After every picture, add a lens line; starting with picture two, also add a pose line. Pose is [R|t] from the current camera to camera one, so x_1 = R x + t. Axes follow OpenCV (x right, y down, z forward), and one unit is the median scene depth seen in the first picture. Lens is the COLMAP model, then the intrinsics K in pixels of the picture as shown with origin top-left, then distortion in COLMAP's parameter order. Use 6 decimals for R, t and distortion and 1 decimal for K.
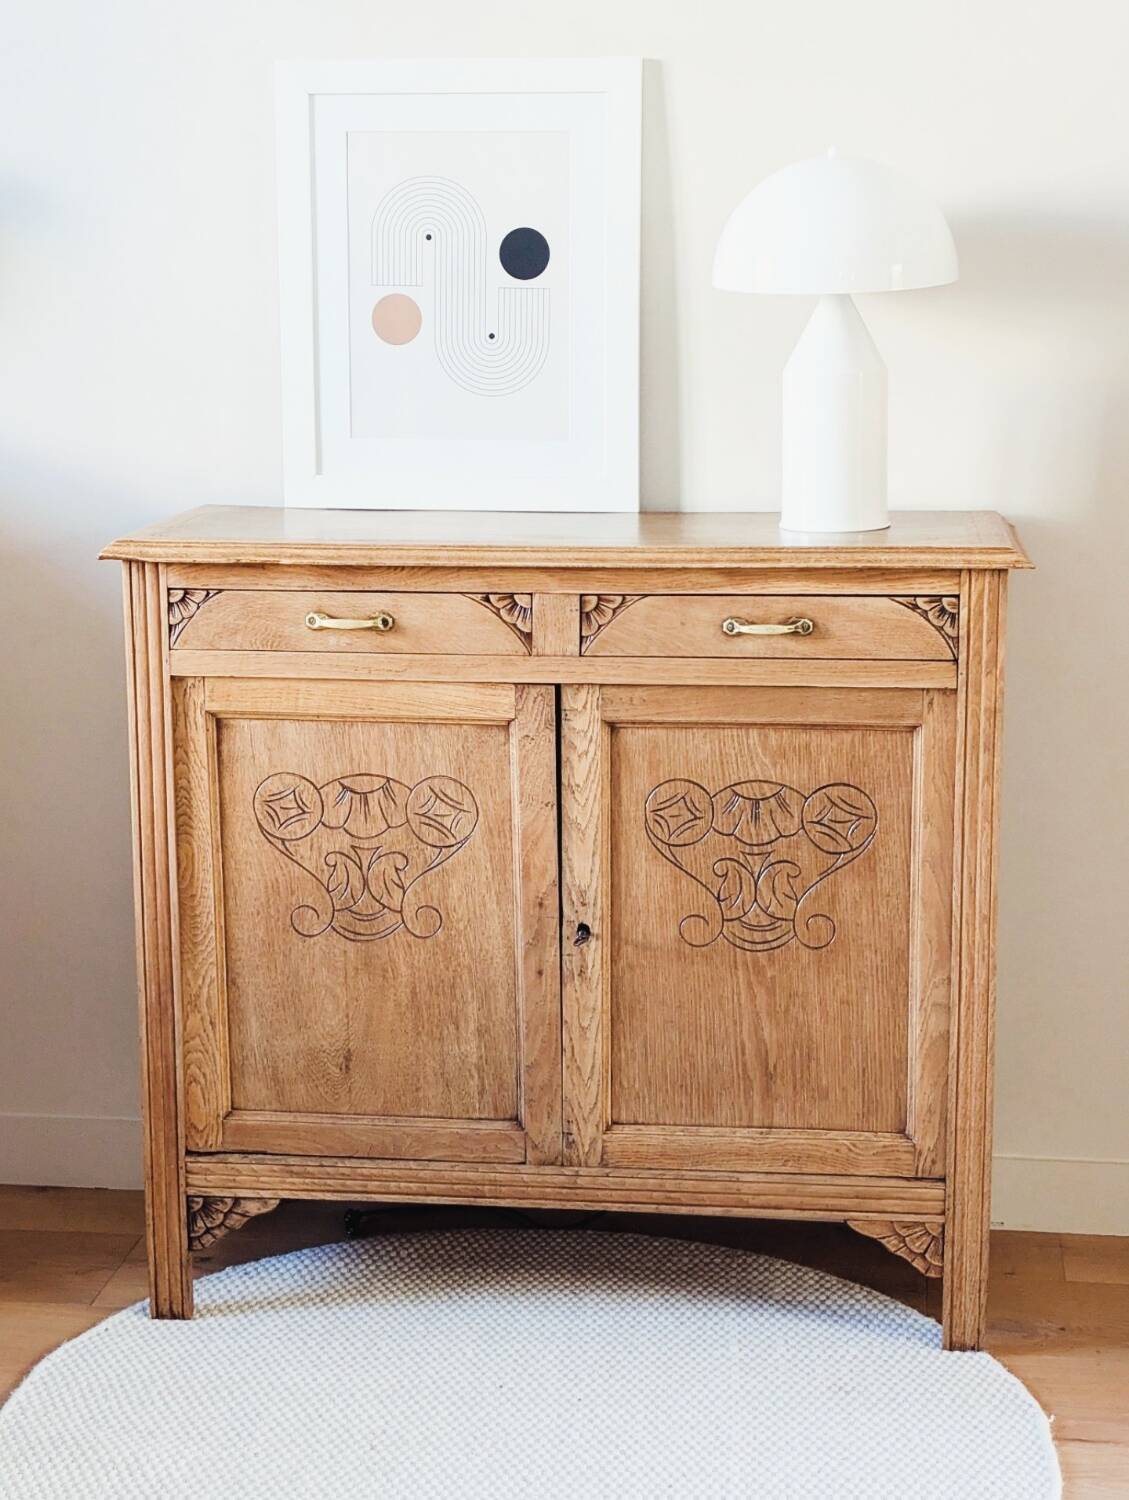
lens RADIAL K [[2604.2, 0, 567.2], [0, 2604.2, 723.7], [0, 0, 1]] dist [0.279820, -1.357187]
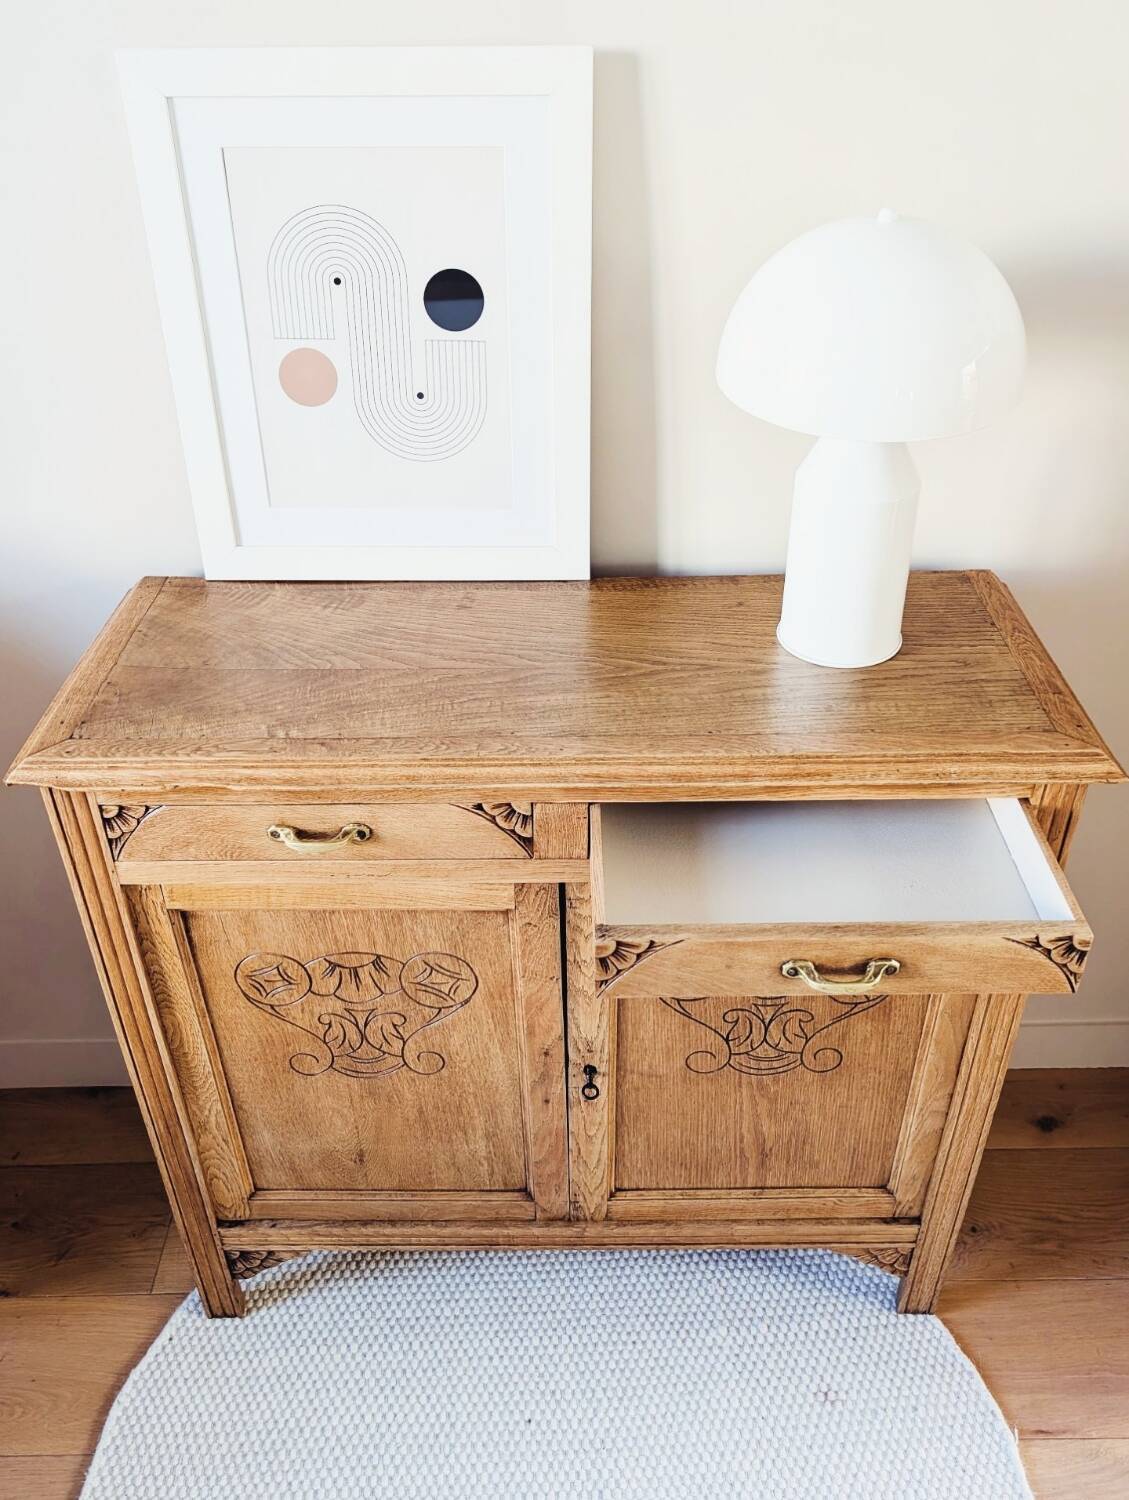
lens RADIAL K [[1221.5, 0, 556.1], [0, 1221.5, 720.0], [0, 0, 1]] dist [0.009208, -0.003010]
pose [[0.993895, -0.070240, 0.085084, -0.036704], [0.031746, 0.920620, 0.389168, -0.223932], [-0.105665, -0.384091, 0.917229, 0.626191]]
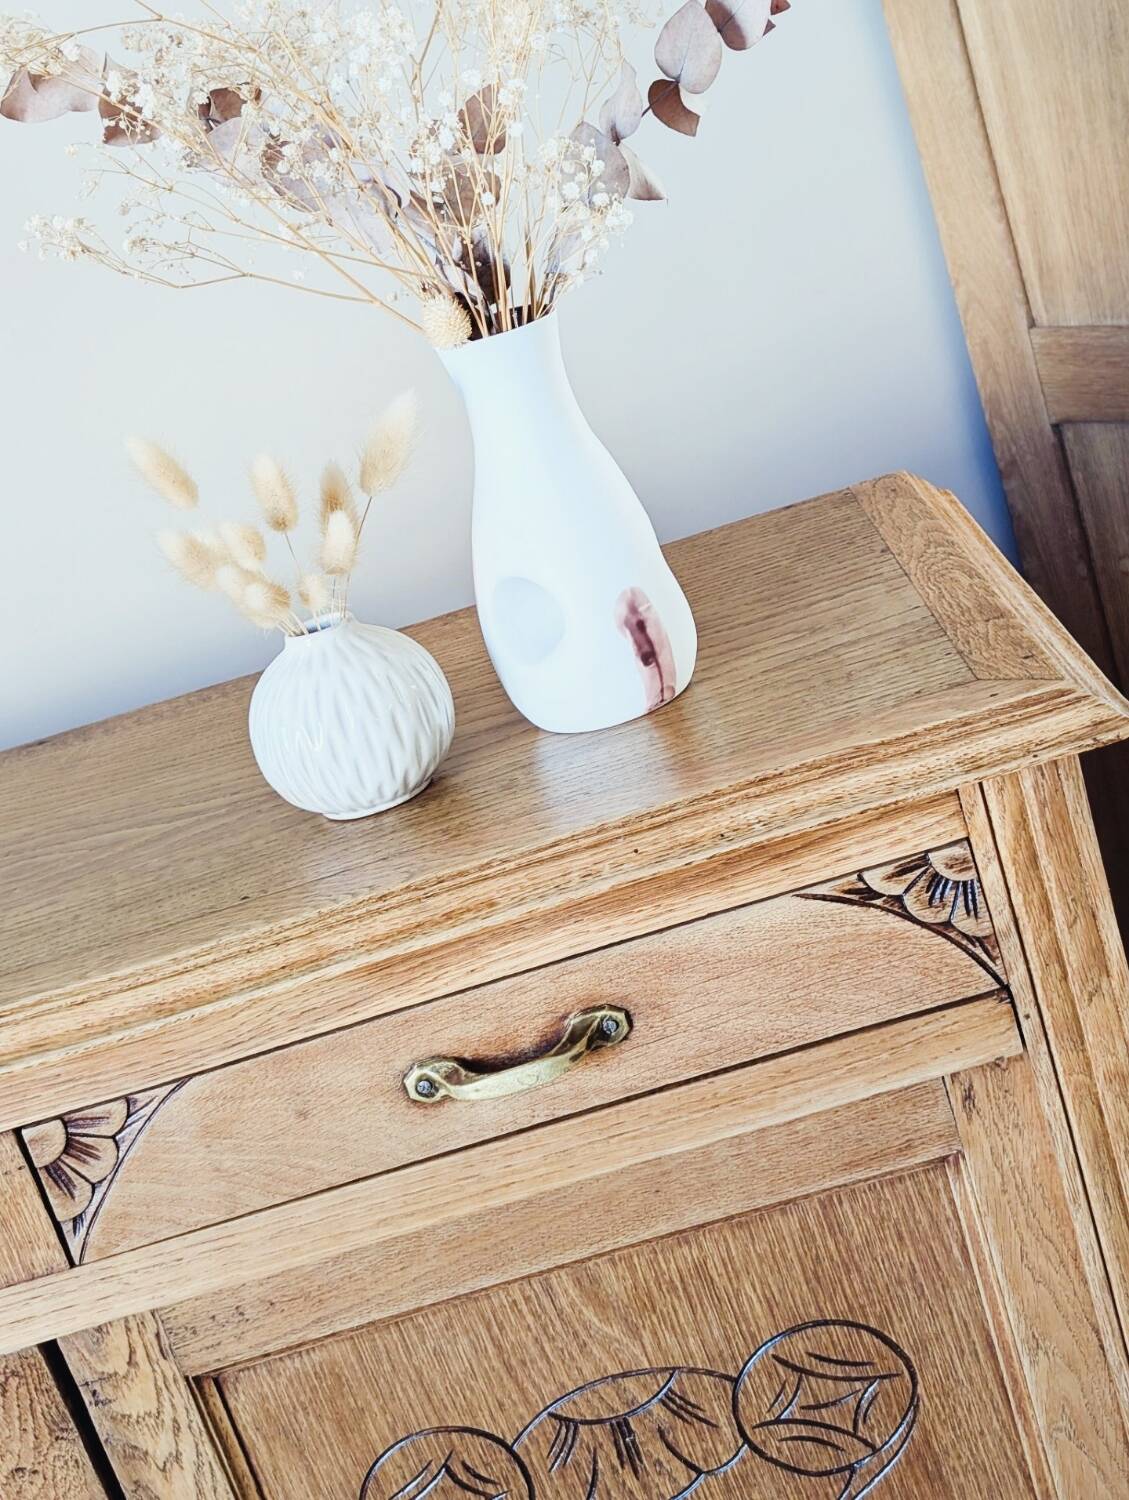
lens RADIAL K [[2406.2, 0, 567.0], [0, 2406.2, 750.6], [0, 0, 1]] dist [0.286821, -1.366576]
pose [[0.944195, -0.322477, 0.067113, 0.071917], [0.308564, 0.937247, 0.162348, -0.129409], [-0.115255, -0.132579, 0.984449, 0.633411]]
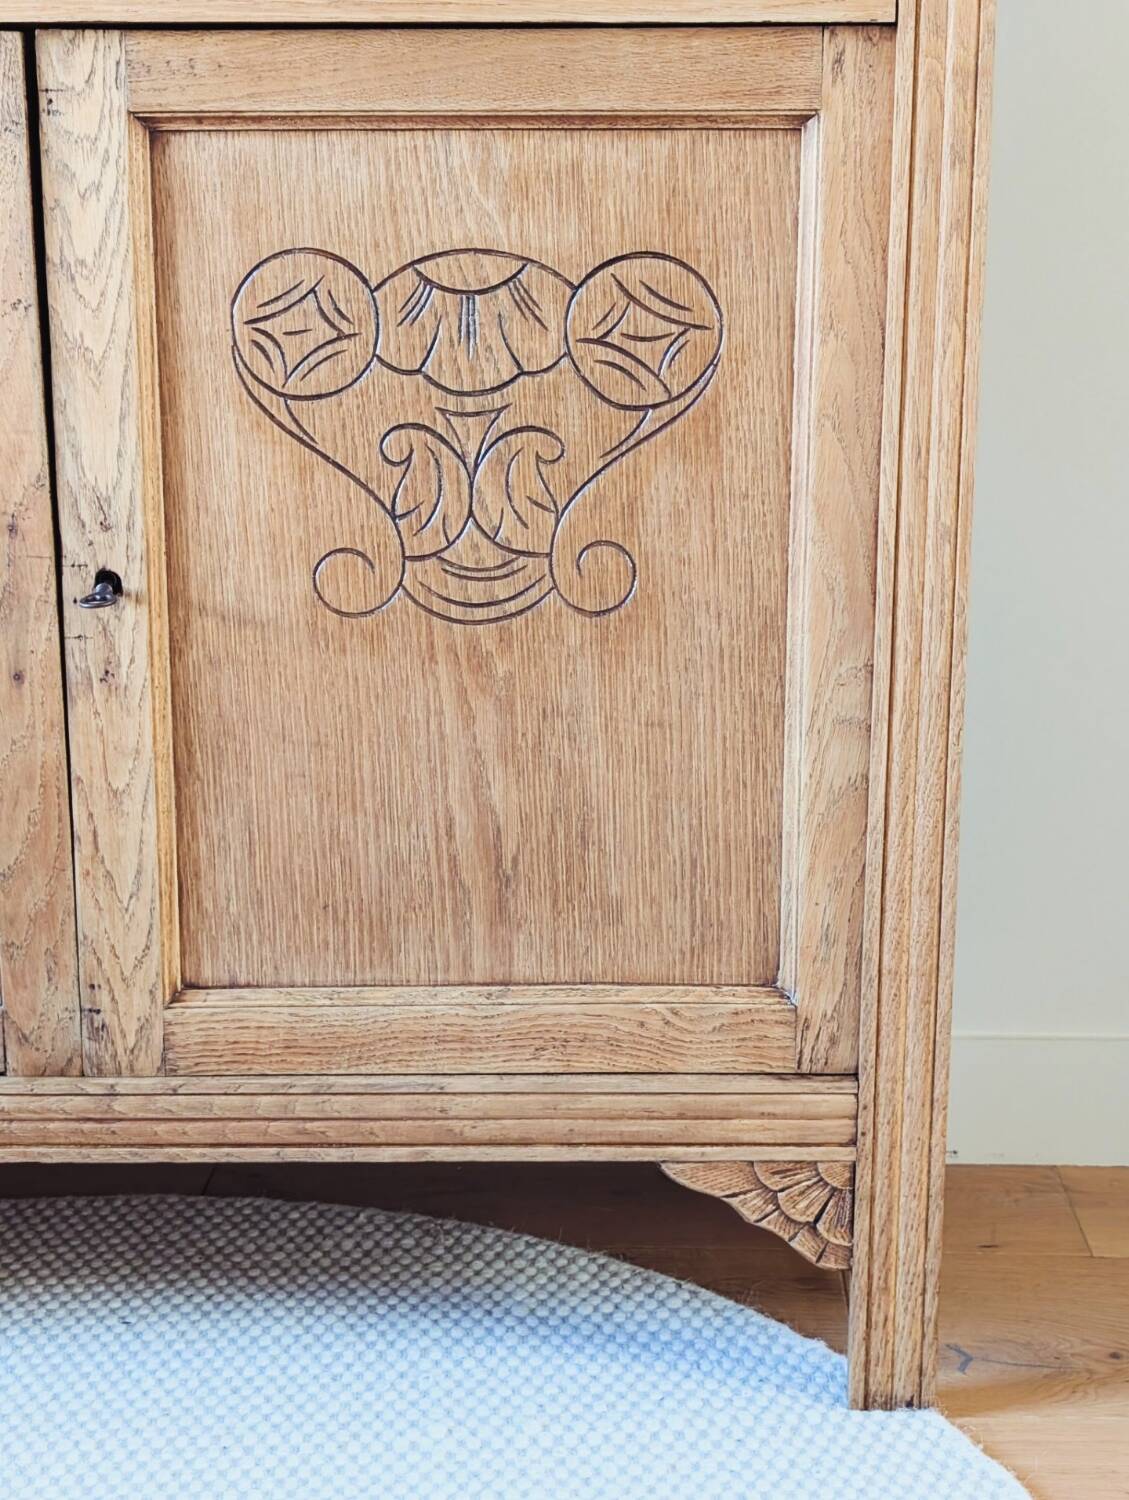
lens RADIAL K [[2406.2, 0, 567.0], [0, 2406.2, 750.6], [0, 0, 1]] dist [0.286821, -1.366576]
pose [[0.992202, -0.020886, 0.122882, 0.034038], [0.016915, 0.999303, 0.033274, 0.095791], [-0.123491, -0.030936, 0.991863, 0.553243]]
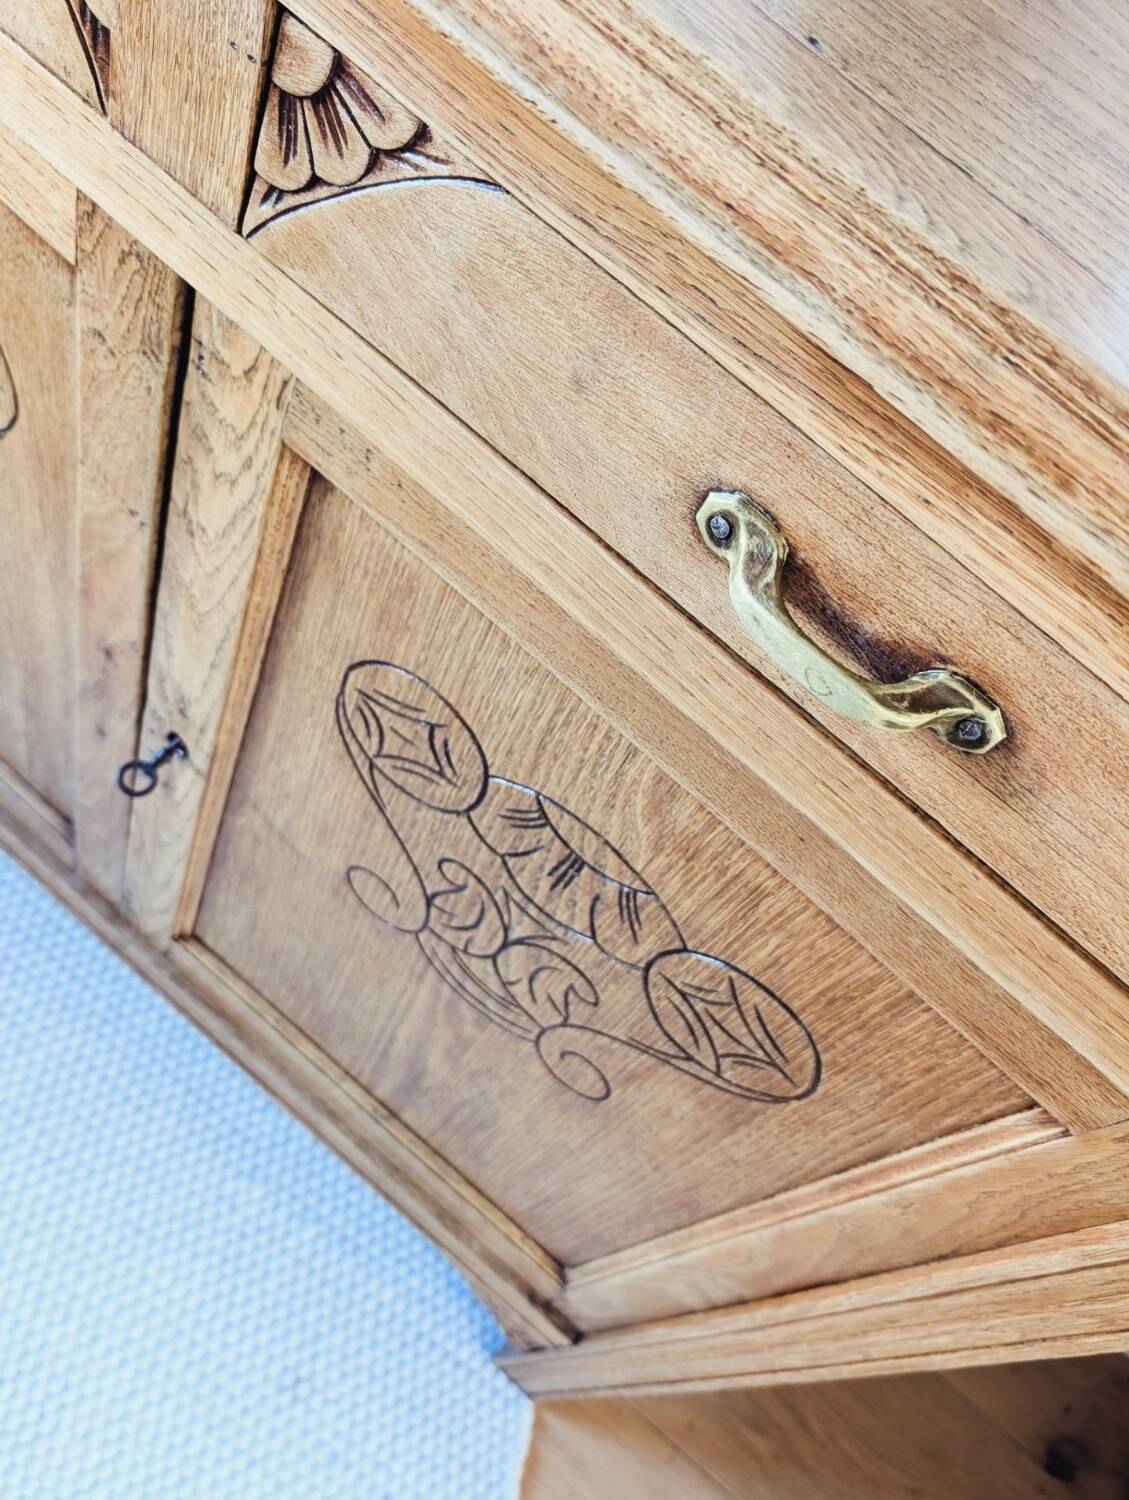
lens RADIAL K [[1177.3, 0, 565.3], [0, 1177.3, 766.5], [0, 0, 1]] dist [0.050608, -0.107031]
pose [[0.810478, 0.585640, 0.012265, 0.060471], [-0.435242, 0.588062, 0.681724, -0.088058], [0.392032, -0.557861, 0.731507, 0.873014]]
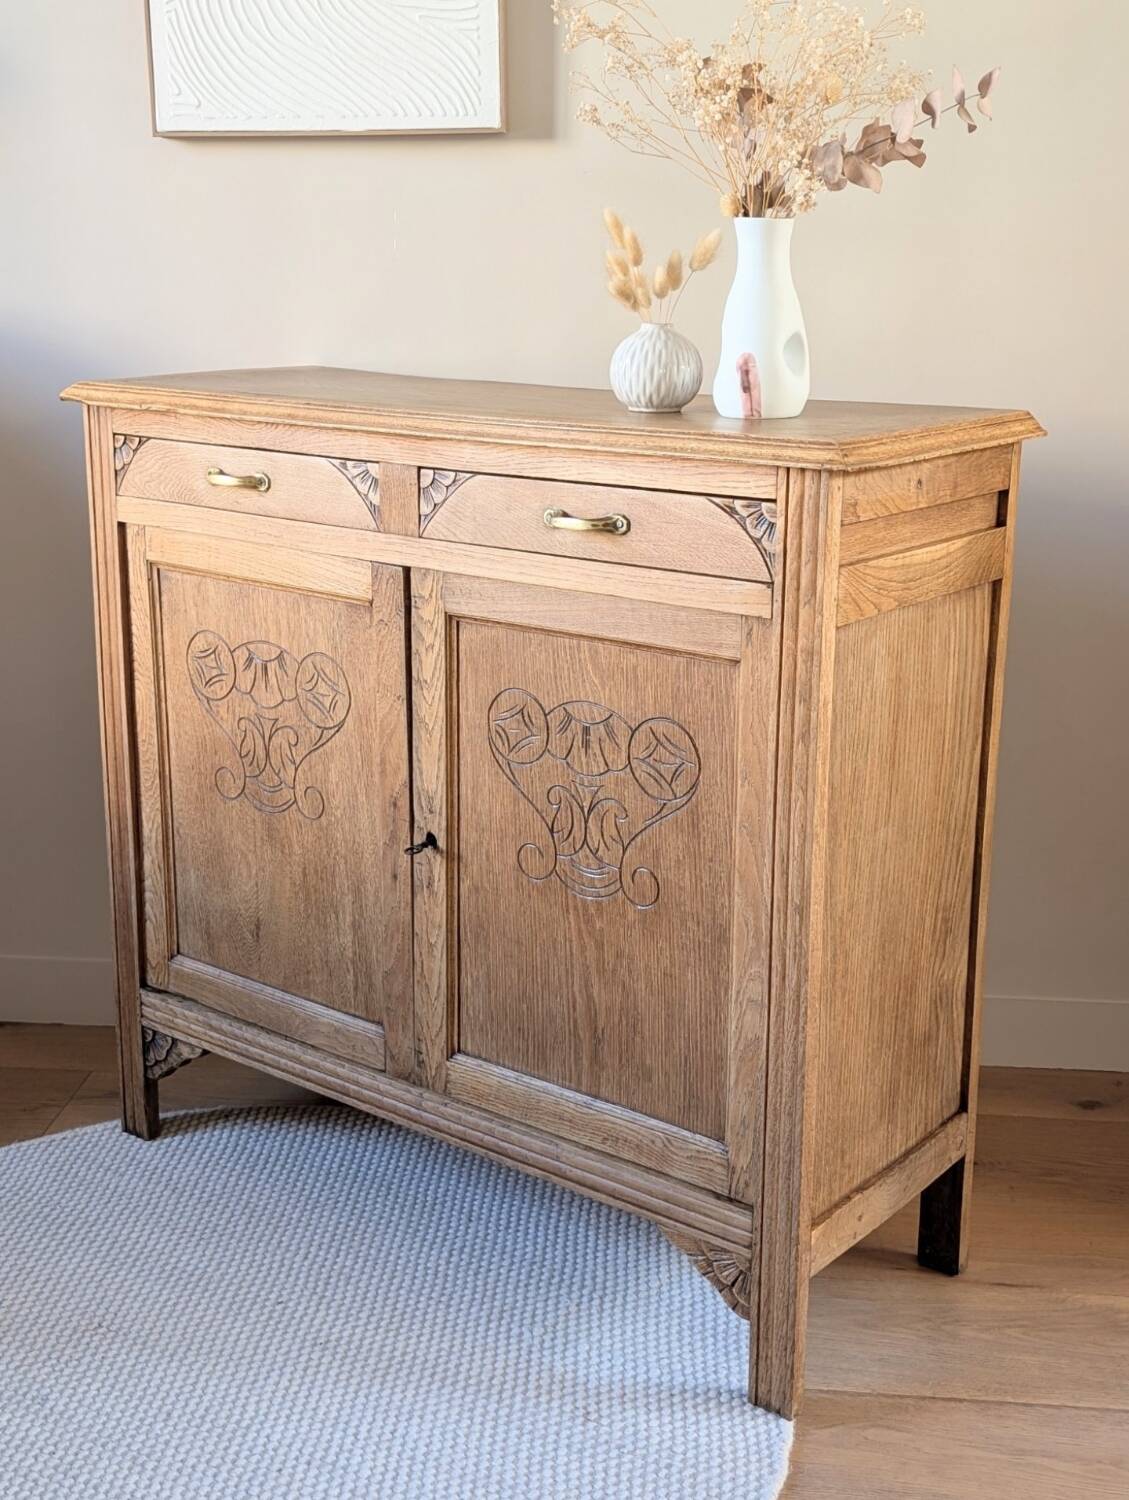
lens RADIAL K [[1879.8, 0, 565.8], [0, 1879.8, 717.5], [0, 0, 1]] dist [0.180409, -0.651399]
pose [[0.854193, 0.138299, -0.501226, 0.371285], [-0.111087, 0.990261, 0.083919, -0.023889], [0.507951, -0.016003, 0.861238, 0.455809]]
